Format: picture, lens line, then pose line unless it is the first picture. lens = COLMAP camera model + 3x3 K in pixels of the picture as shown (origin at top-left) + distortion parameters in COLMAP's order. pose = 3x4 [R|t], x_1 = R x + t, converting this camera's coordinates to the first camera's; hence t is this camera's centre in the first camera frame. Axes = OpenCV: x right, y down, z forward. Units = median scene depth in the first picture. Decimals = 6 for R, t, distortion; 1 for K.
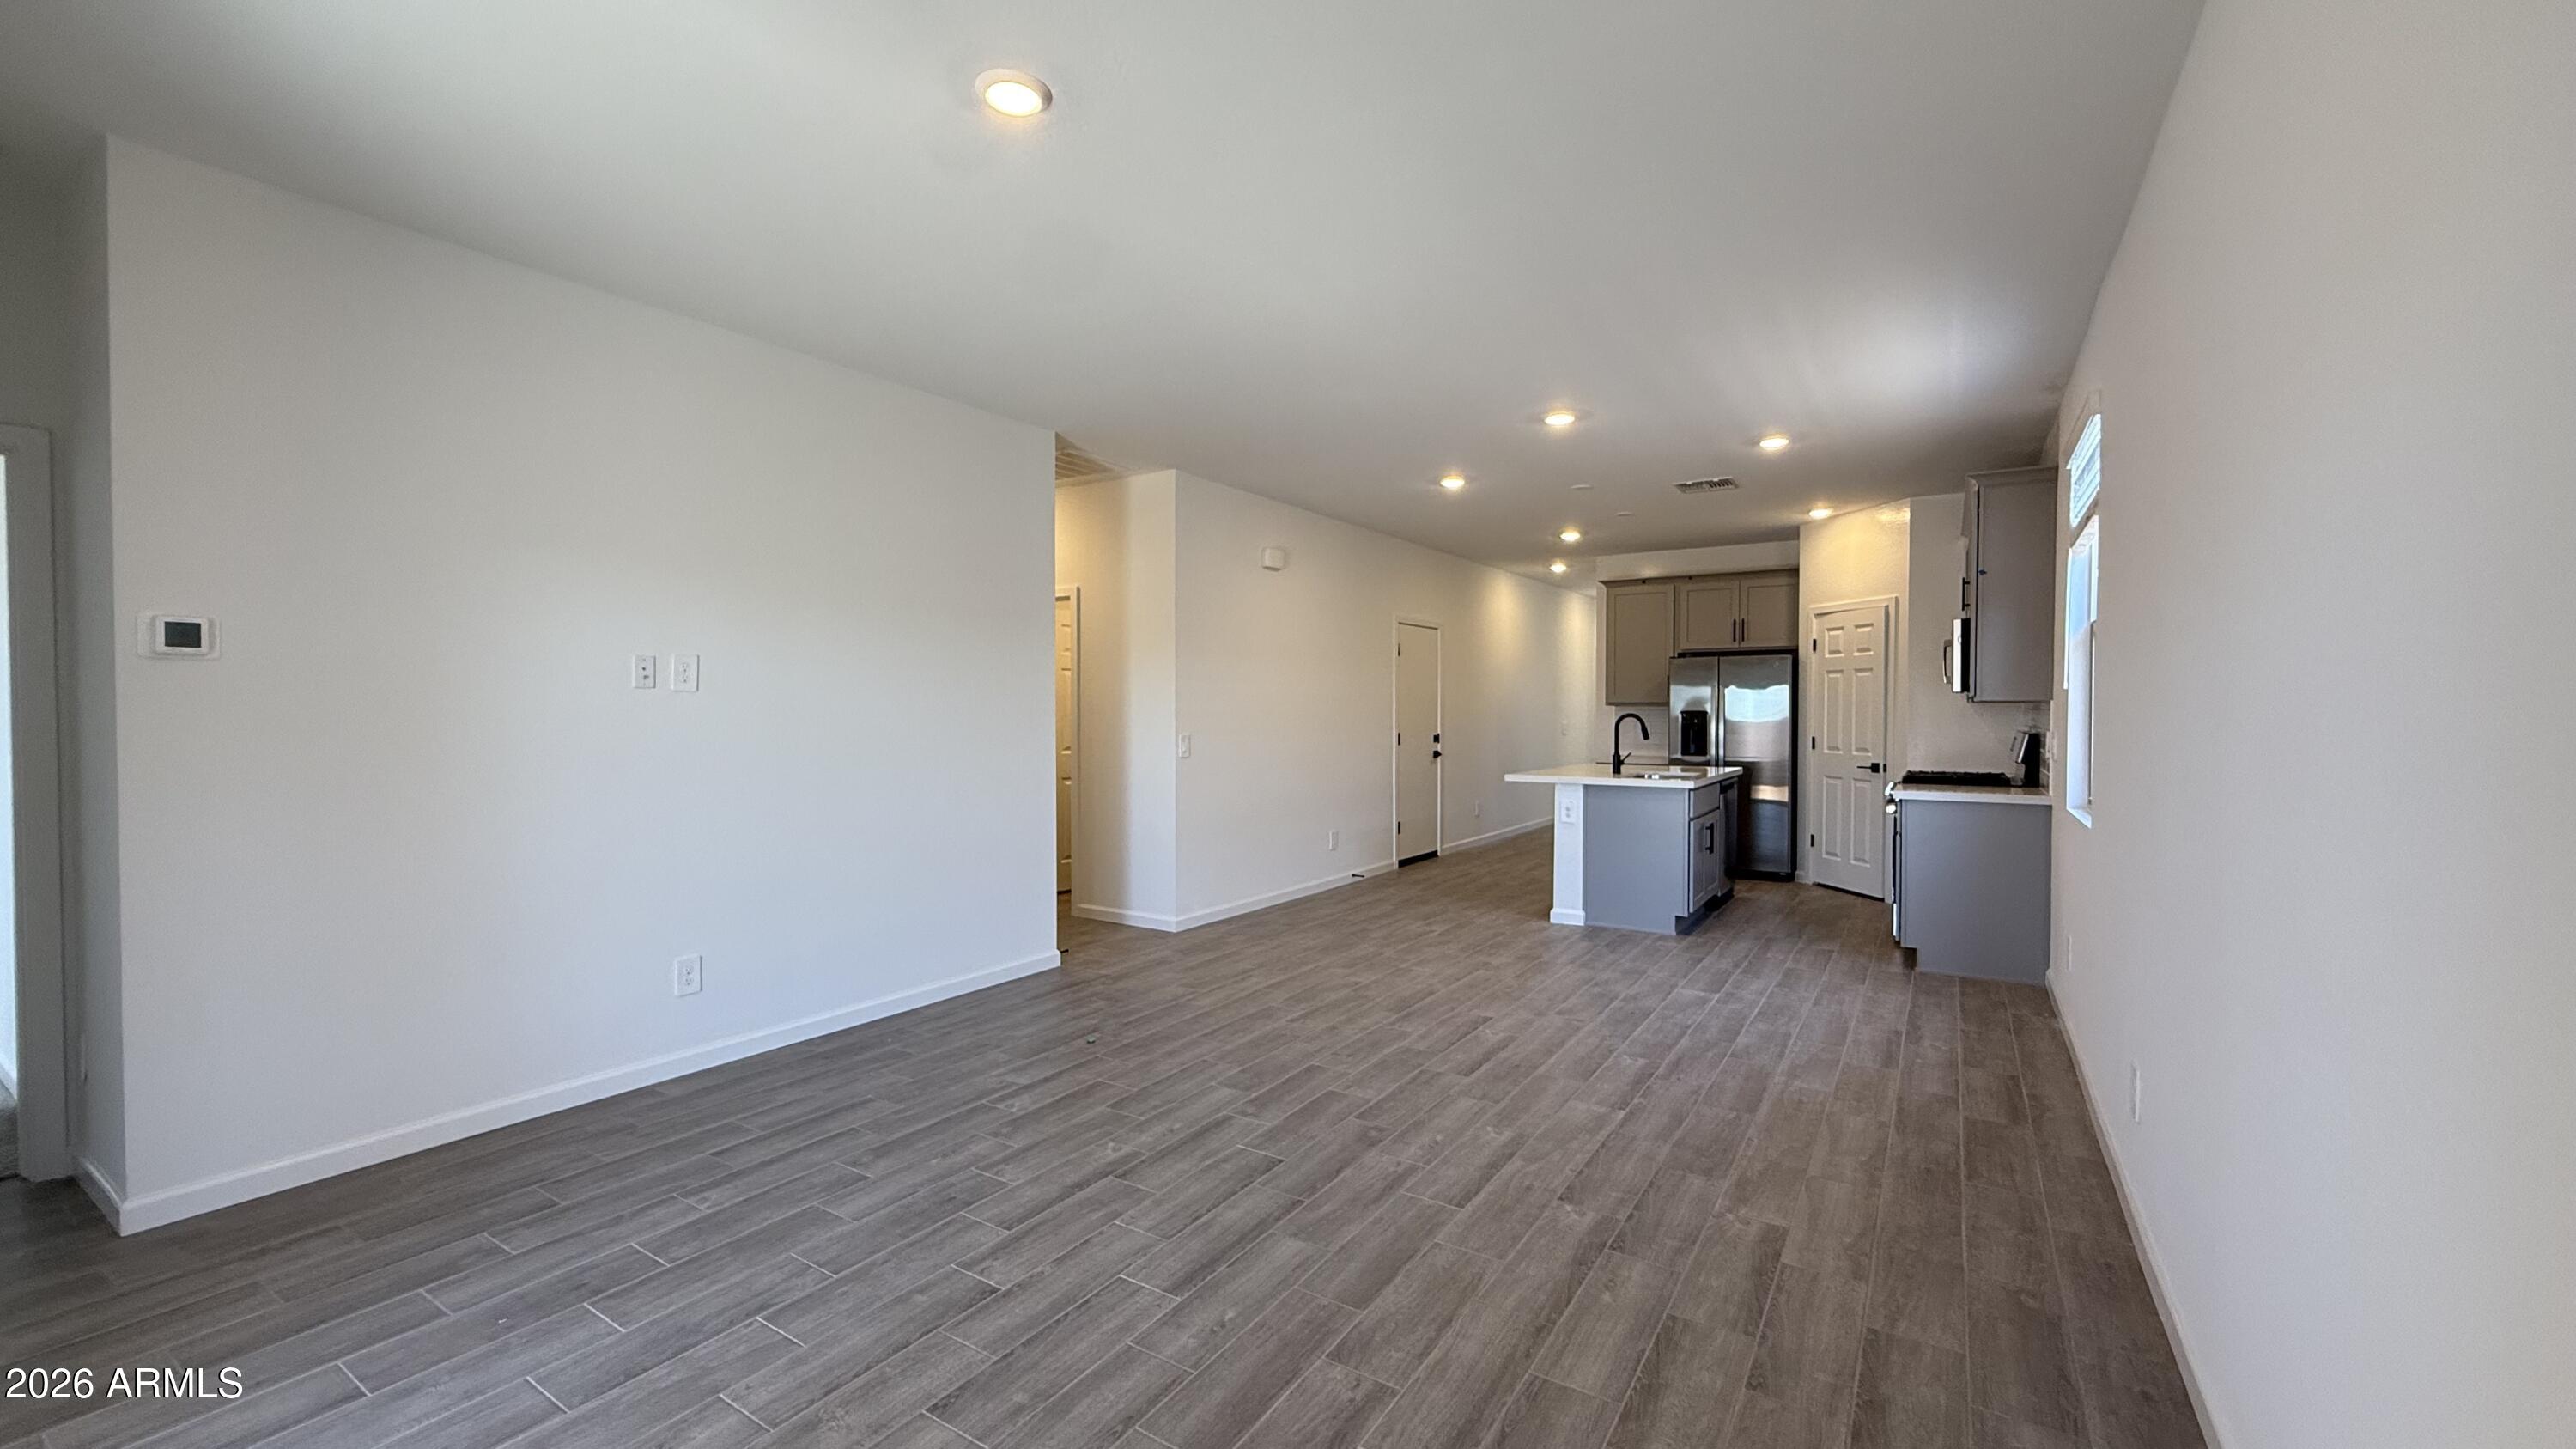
lens RADIAL K [[1026.8, 0, 1280.7], [0, 1026.8, 726.5], [0, 0, 1]] dist [-0.000872, 0.000112]
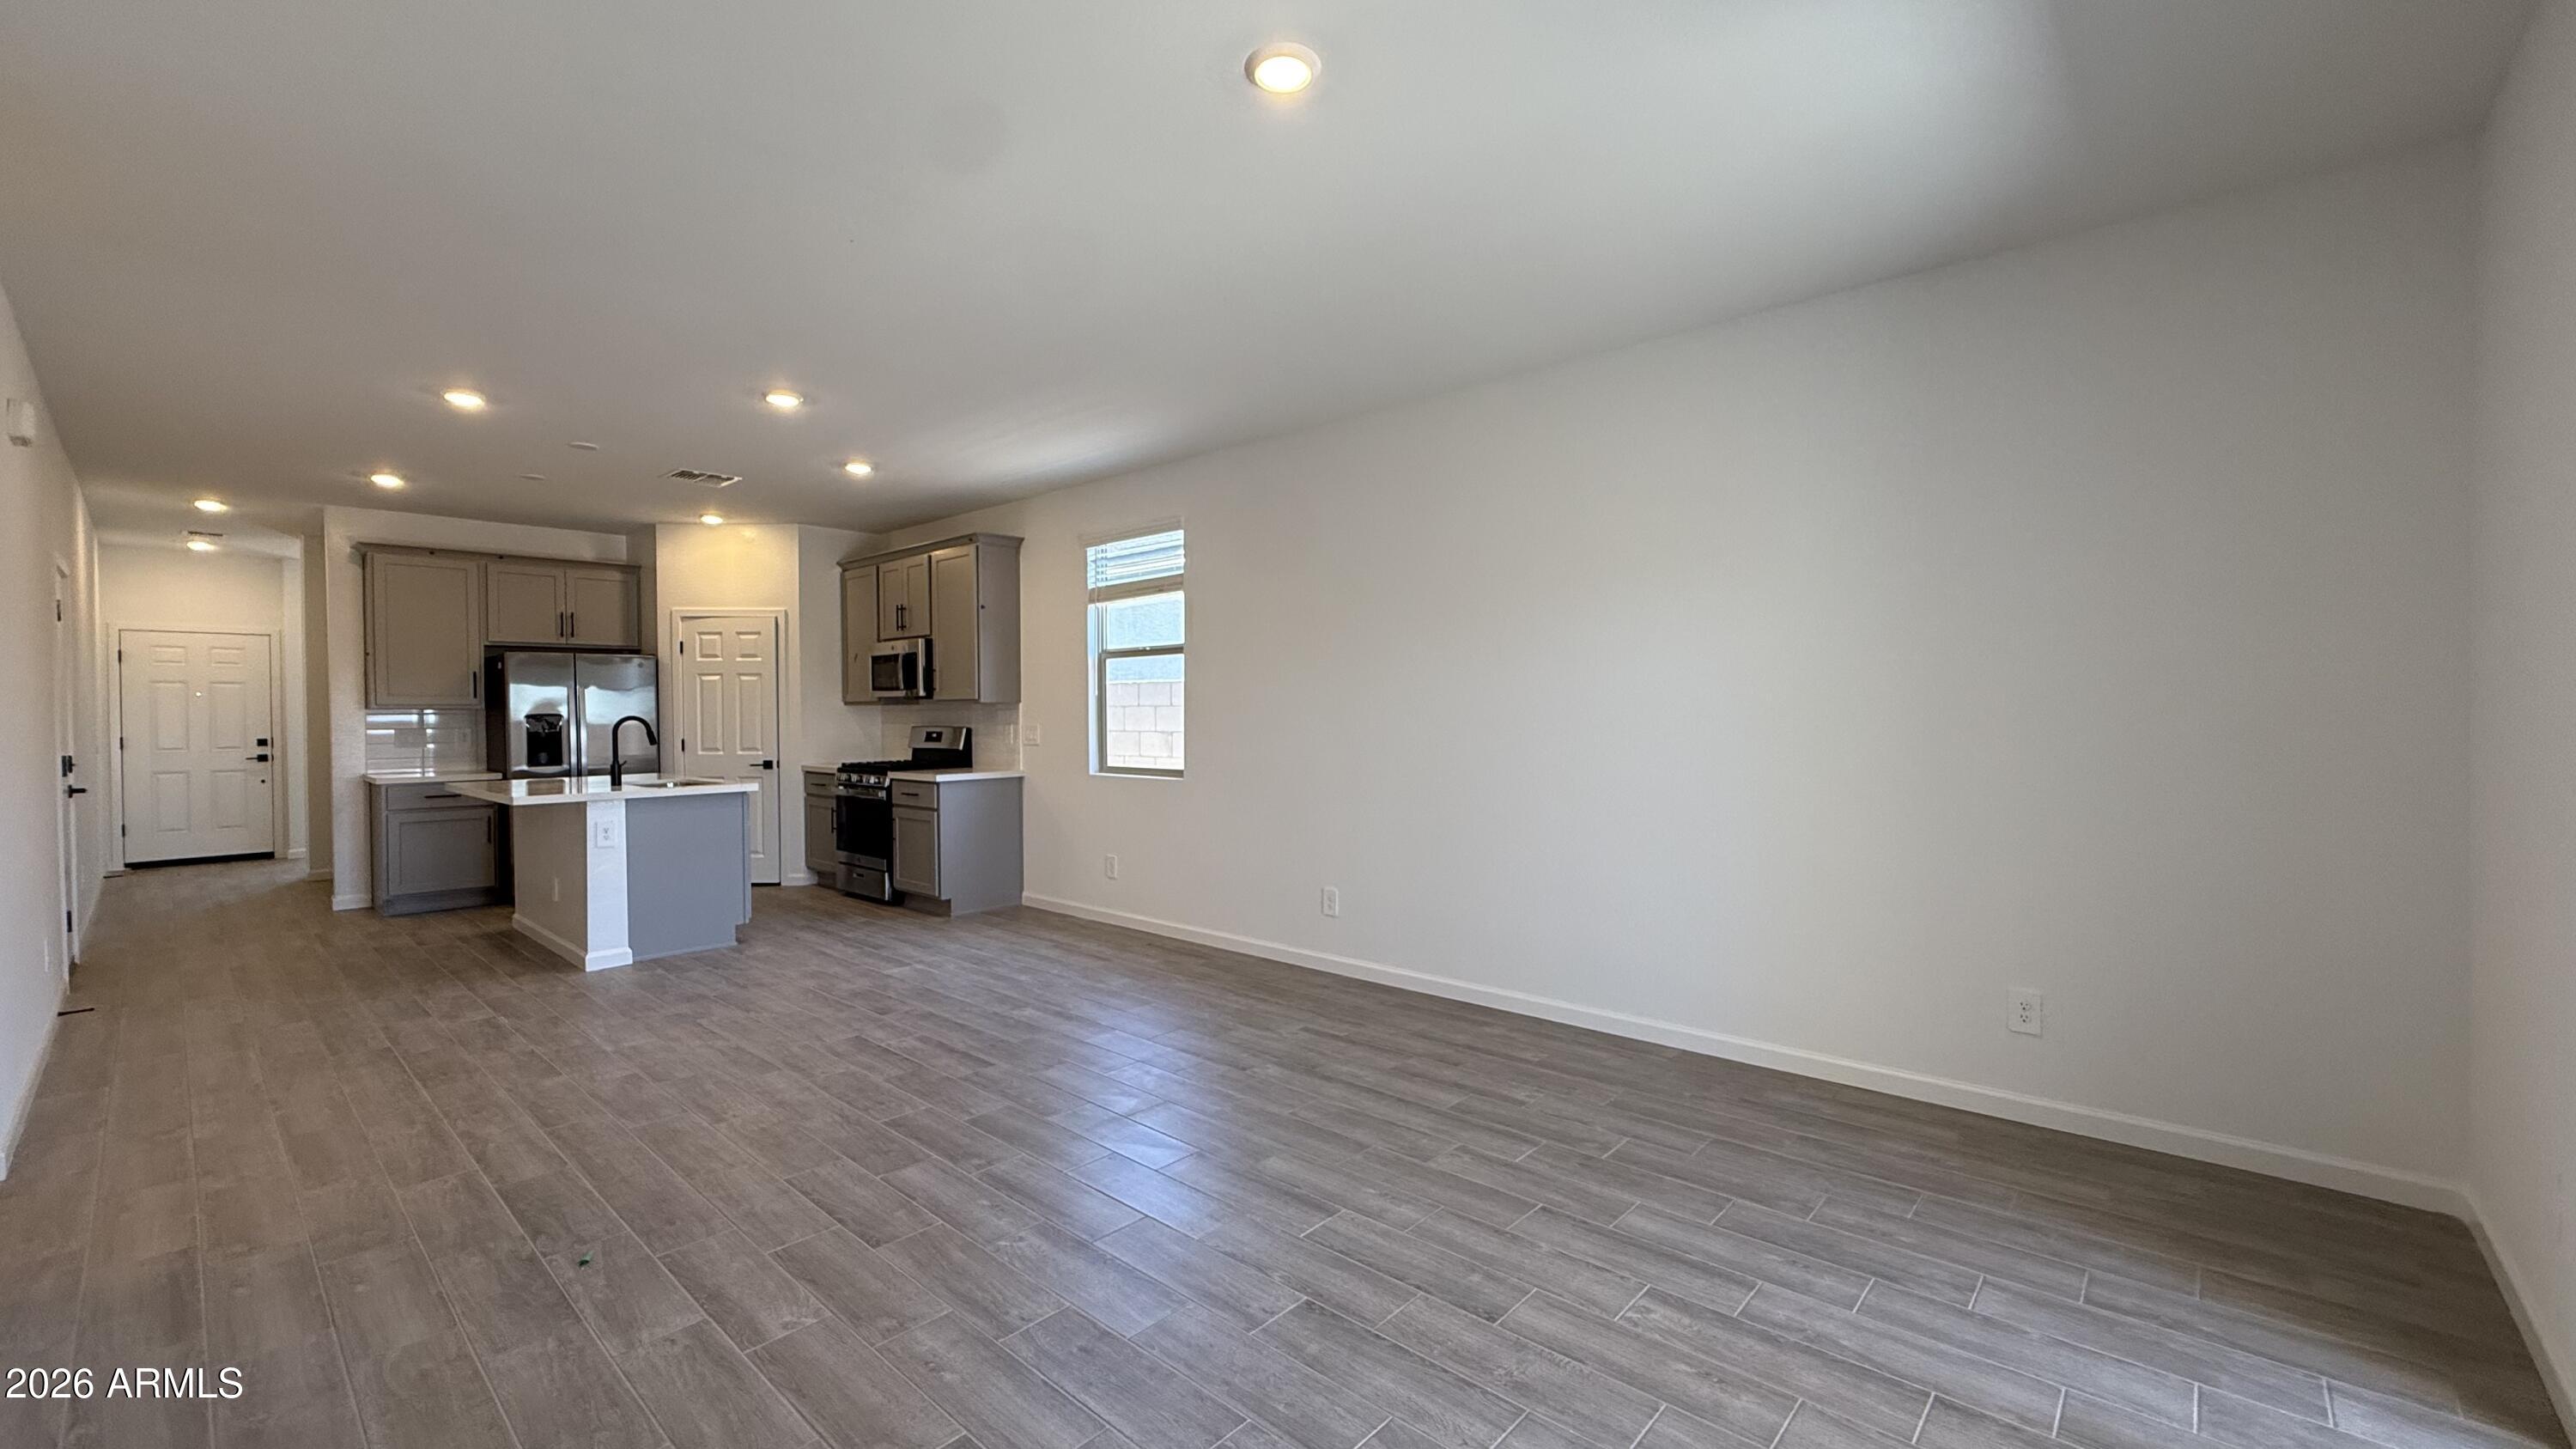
lens RADIAL K [[1026.8, 0, 1280.7], [0, 1026.8, 726.5], [0, 0, 1]] dist [-0.000872, 0.000112]
pose [[0.160981, -0.017785, 0.986797, -0.677867], [0.022831, 0.999637, 0.014292, -0.006016], [-0.986693, 0.020229, 0.161328, 0.471724]]
